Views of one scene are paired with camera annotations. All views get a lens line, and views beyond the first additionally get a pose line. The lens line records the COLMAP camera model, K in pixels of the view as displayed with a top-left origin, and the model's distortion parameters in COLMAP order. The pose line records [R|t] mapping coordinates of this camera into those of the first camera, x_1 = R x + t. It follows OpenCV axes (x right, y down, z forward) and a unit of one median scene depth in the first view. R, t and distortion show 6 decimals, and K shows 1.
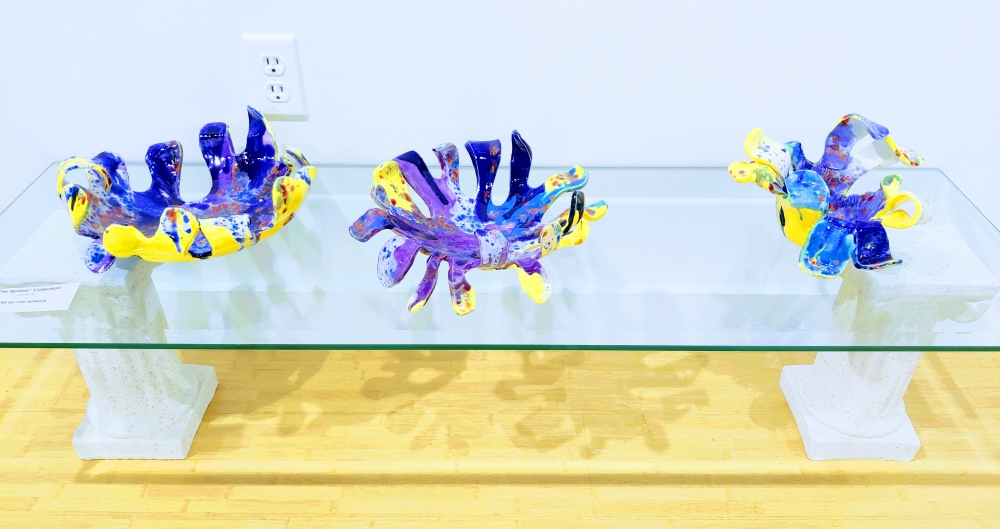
lens RADIAL K [[750.0, 0, 504.0], [0, 750.0, 260.3], [0, 0, 1]] dist [0.058080, -0.001951]
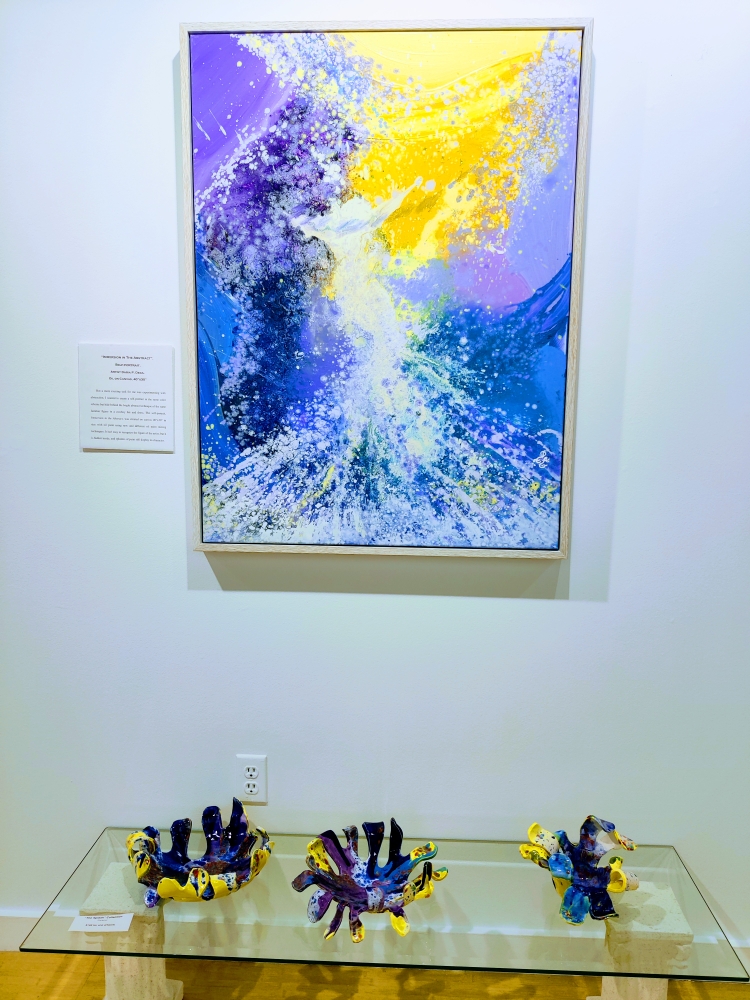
lens RADIAL K [[786.3, 0, 377.3], [0, 786.3, 504.0], [0, 0, 1]] dist [0.003403, -0.001379]
pose [[0.998897, 0.008207, -0.046225, 0.058561], [-0.027831, 0.896457, -0.442257, -0.027122], [0.037809, 0.443056, 0.895697, -0.913764]]
